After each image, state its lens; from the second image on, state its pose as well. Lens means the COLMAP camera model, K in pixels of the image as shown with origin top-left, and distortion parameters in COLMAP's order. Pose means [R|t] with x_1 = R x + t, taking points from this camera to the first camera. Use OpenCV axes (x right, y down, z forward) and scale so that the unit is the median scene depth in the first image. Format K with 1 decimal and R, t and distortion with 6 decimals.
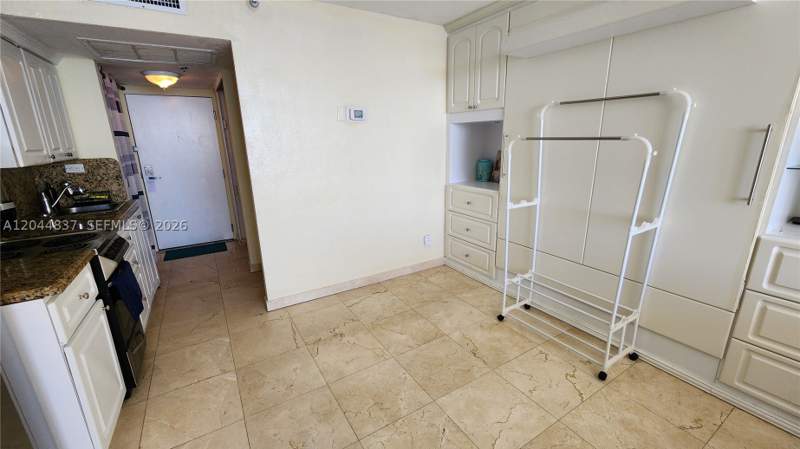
lens RADIAL K [[329.3, 0, 405.1], [0, 329.3, 227.9], [0, 0, 1]] dist [-0.002139, -0.000412]
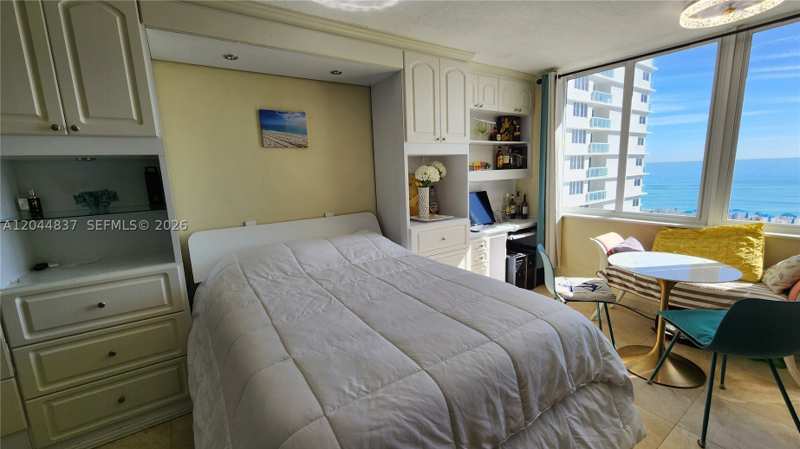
lens RADIAL K [[329.3, 0, 405.1], [0, 329.3, 227.9], [0, 0, 1]] dist [-0.002139, -0.000412]
pose [[-0.053015, -0.149674, 0.987313, 0.065283], [0.298894, 0.940997, 0.158702, 0.032226], [-0.952812, 0.303516, -0.005150, -0.124179]]
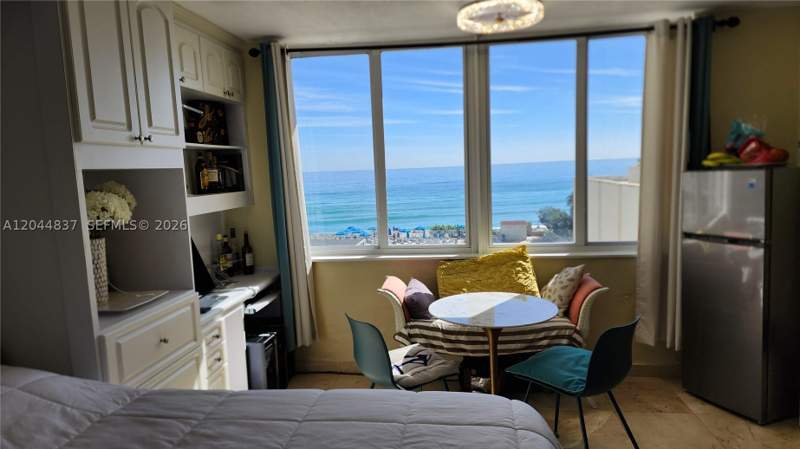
lens RADIAL K [[541.6, 0, 400.0], [0, 541.6, 224.5], [0, 0, 1]] dist [0.003016, -0.000420]
pose [[-0.802754, -0.018282, 0.596030, 0.328426], [0.205984, 0.929502, 0.305937, -0.094059], [-0.559604, 0.368364, -0.742395, 0.146750]]
